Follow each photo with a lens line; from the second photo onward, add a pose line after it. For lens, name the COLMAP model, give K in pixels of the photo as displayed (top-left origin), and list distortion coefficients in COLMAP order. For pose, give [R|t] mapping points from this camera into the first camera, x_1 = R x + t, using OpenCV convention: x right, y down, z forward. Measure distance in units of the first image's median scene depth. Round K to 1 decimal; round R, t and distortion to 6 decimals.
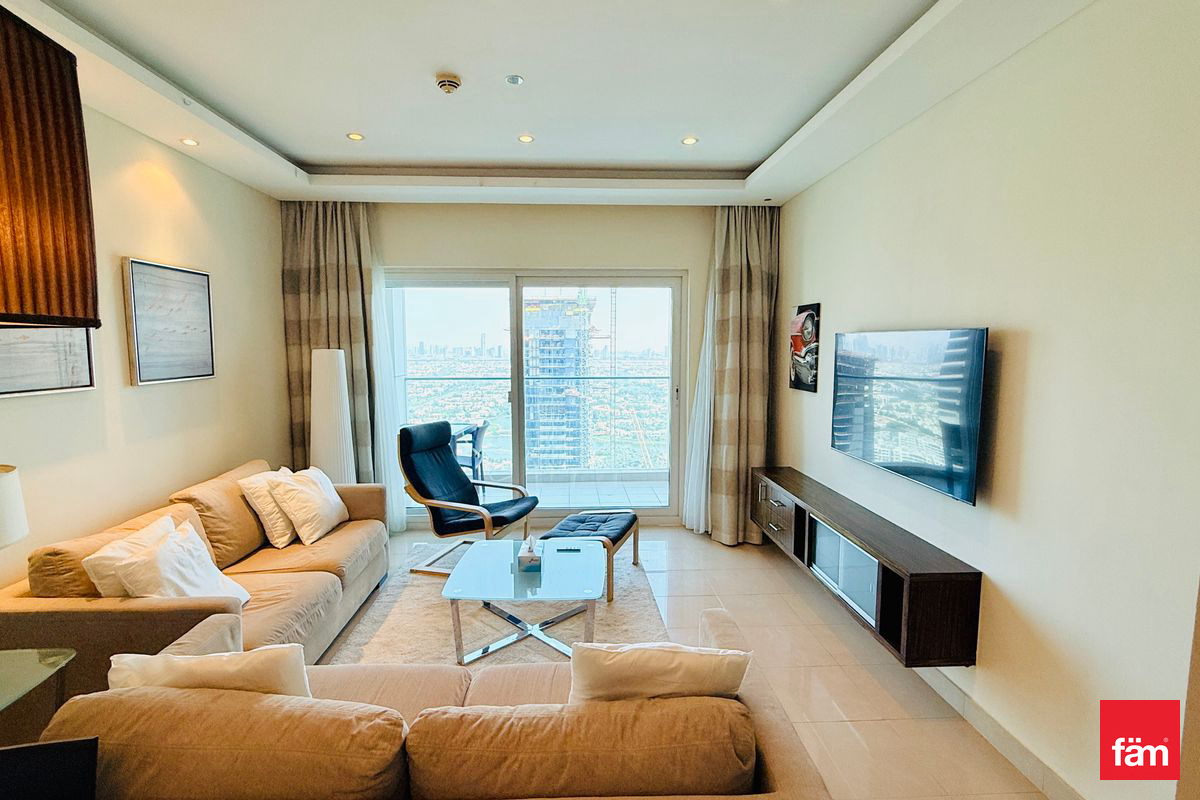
lens RADIAL K [[567.1, 0, 592.7], [0, 567.1, 400.6], [0, 0, 1]] dist [-0.000543, 0.000156]
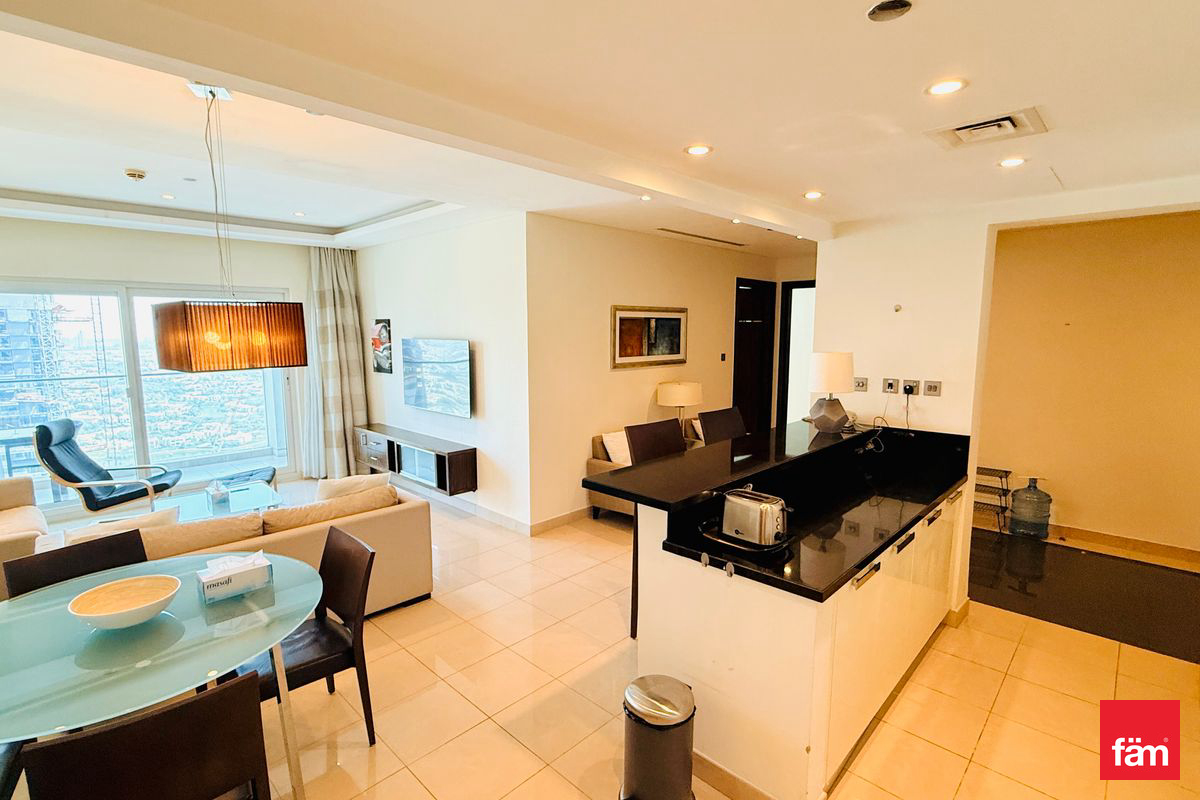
lens RADIAL K [[567.1, 0, 592.7], [0, 567.1, 400.6], [0, 0, 1]] dist [-0.000543, 0.000156]
pose [[0.730979, -0.085941, 0.676966, -0.279885], [0.068154, 0.996272, 0.052885, 0.014663], [-0.678988, 0.007480, 0.734111, -0.557147]]
